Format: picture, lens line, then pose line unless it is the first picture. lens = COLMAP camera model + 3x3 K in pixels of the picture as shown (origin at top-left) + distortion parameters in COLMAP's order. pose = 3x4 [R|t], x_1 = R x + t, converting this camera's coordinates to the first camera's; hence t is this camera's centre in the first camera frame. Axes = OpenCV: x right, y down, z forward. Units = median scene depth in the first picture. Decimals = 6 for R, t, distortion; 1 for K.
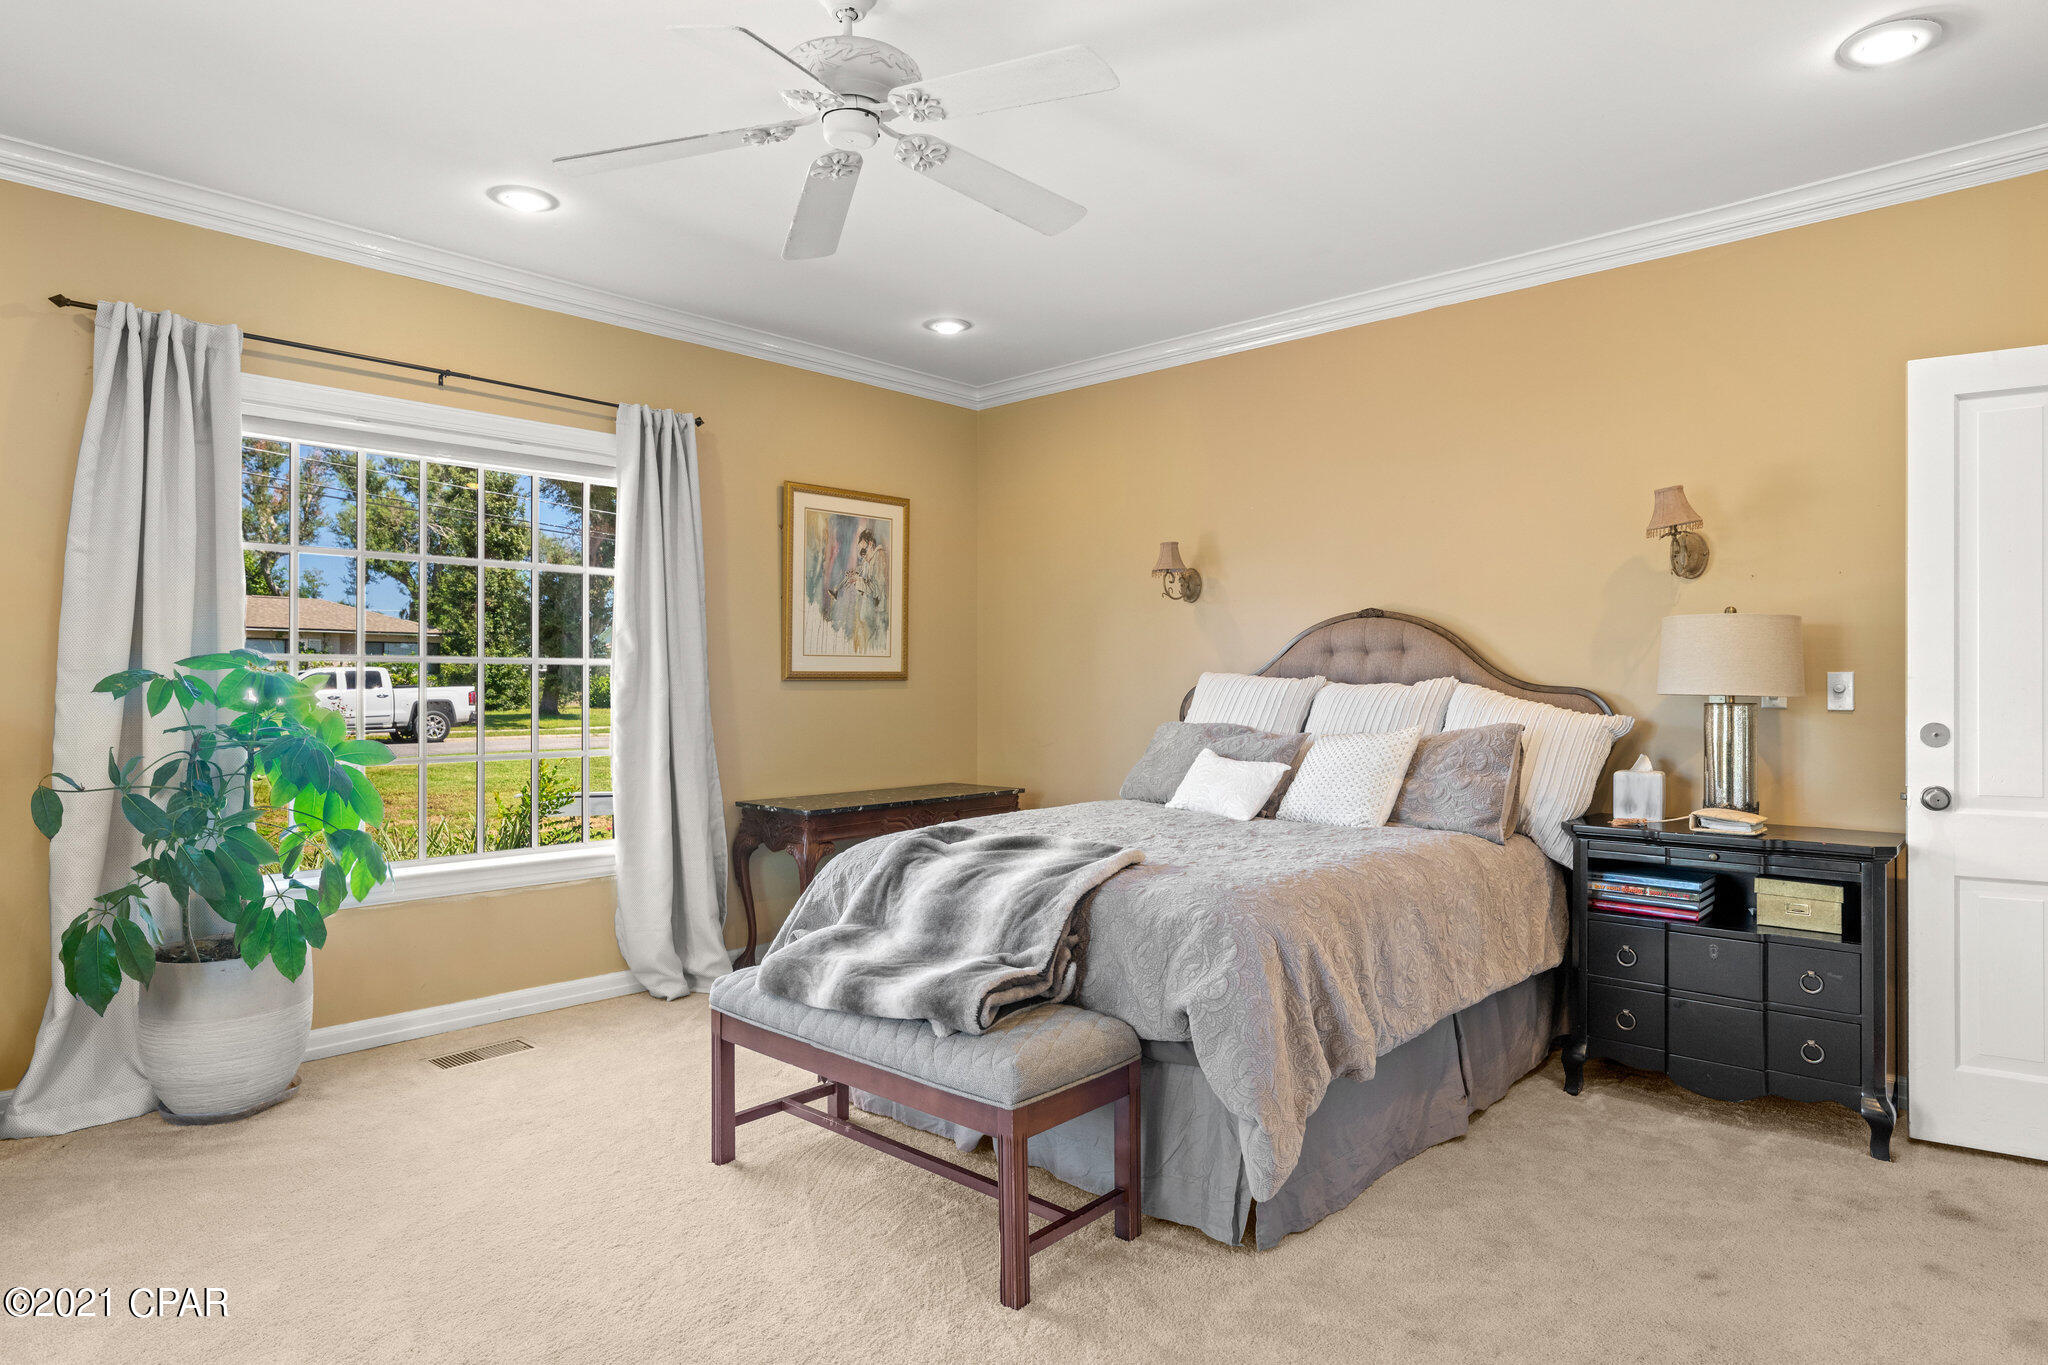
lens RADIAL K [[1201.1, 0, 1028.6], [0, 1201.1, 679.2], [0, 0, 1]] dist [0.004292, -0.000791]
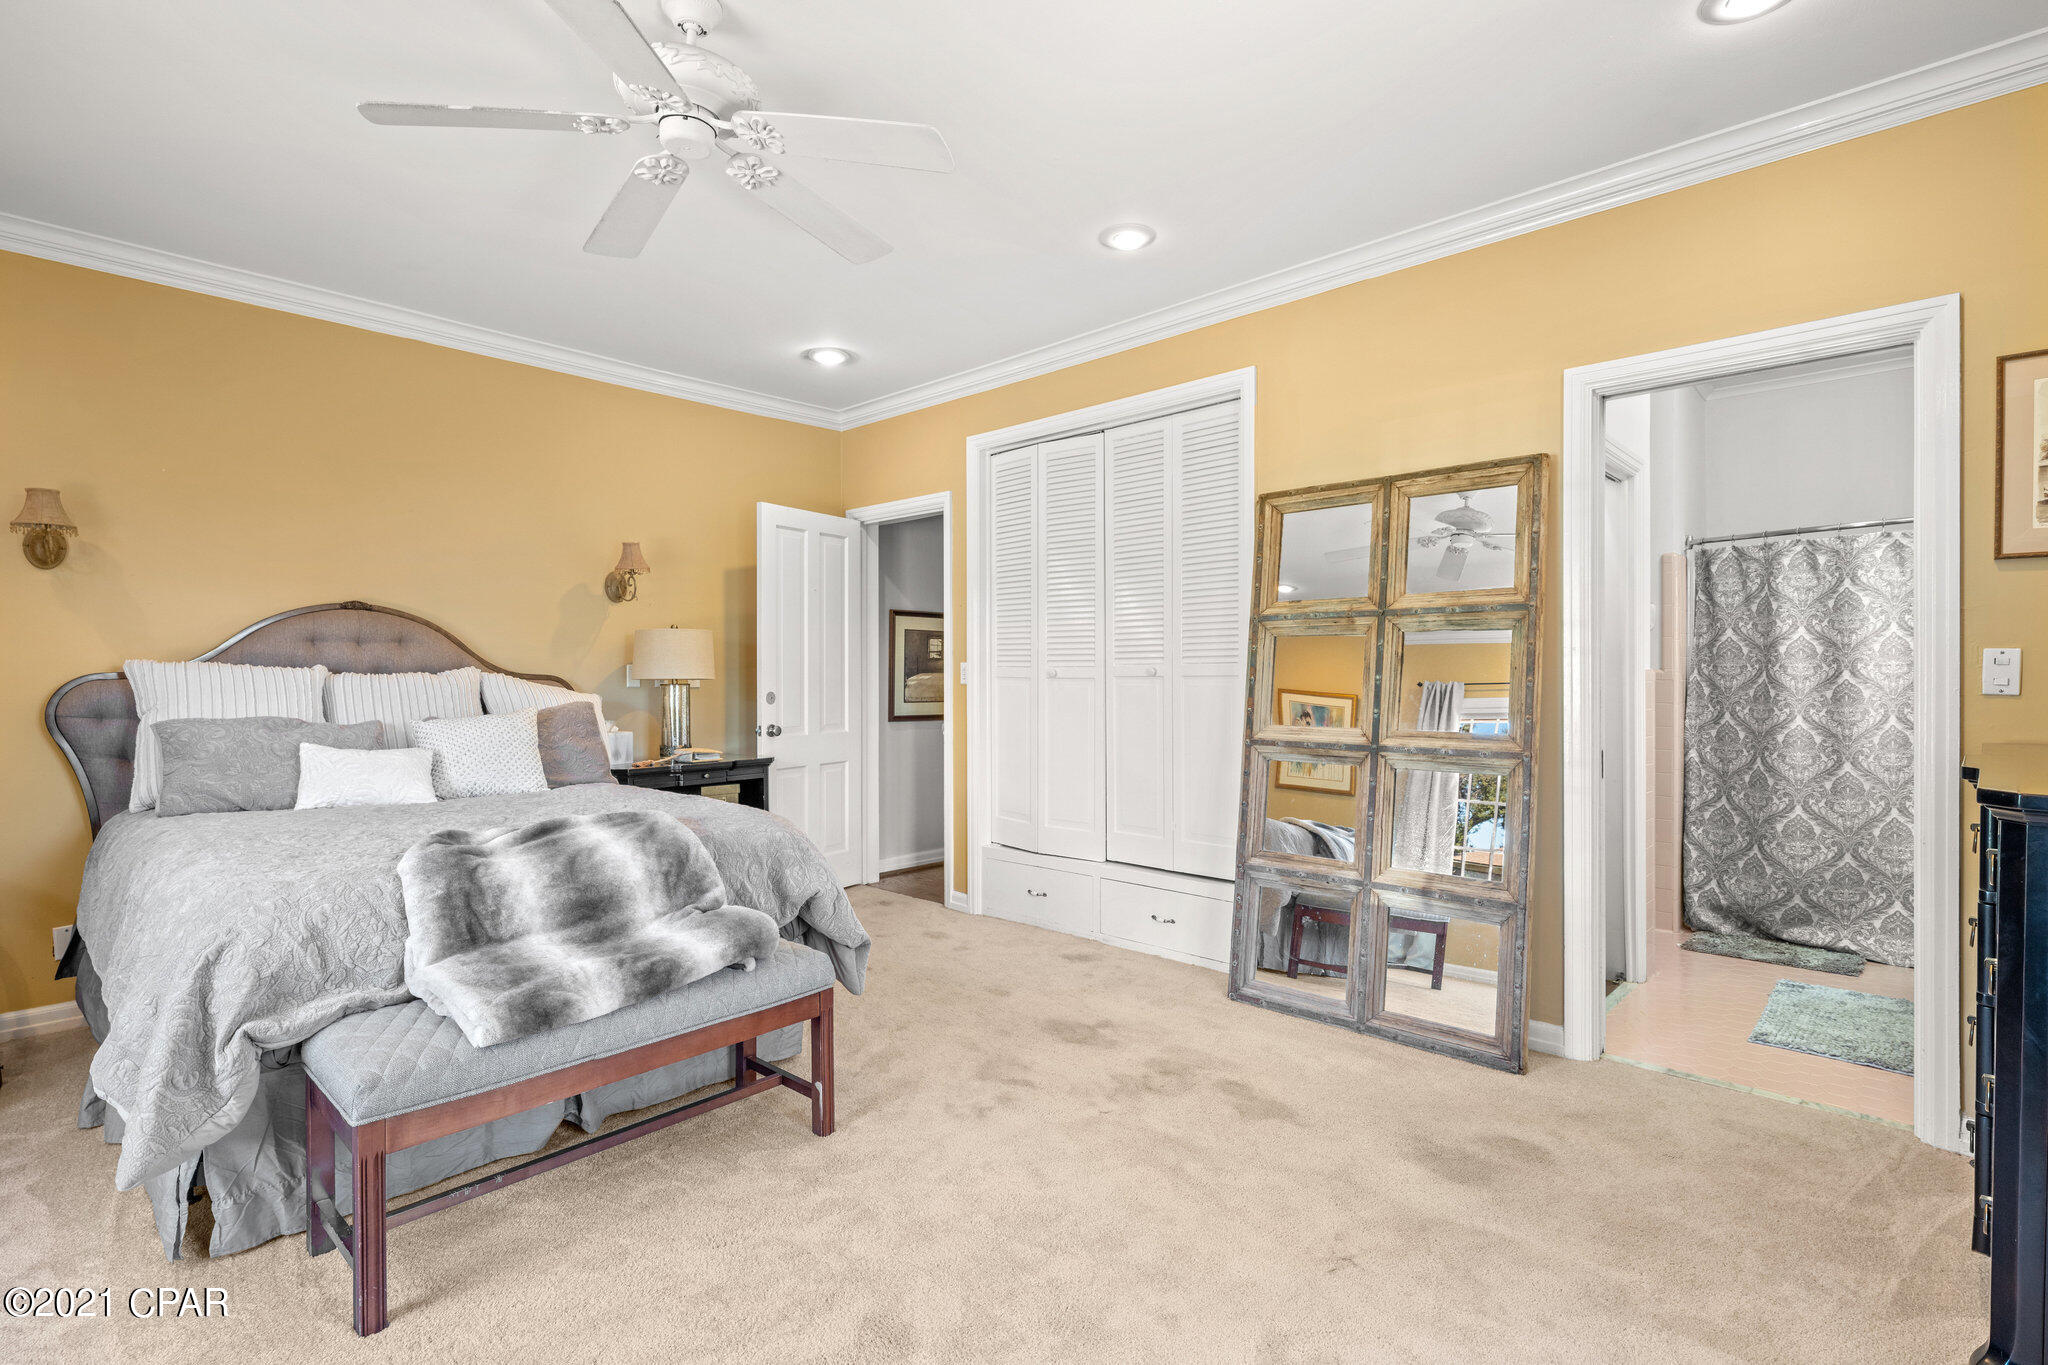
lens RADIAL K [[941.9, 0, 1024.0], [0, 941.9, 682.5], [0, 0, 1]] dist [0.000927, 0.000136]
pose [[0.005073, -0.002081, 0.999985, -0.545548], [0.008736, 0.999960, 0.002037, 0.015929], [-0.999949, 0.008726, 0.005091, 0.421054]]
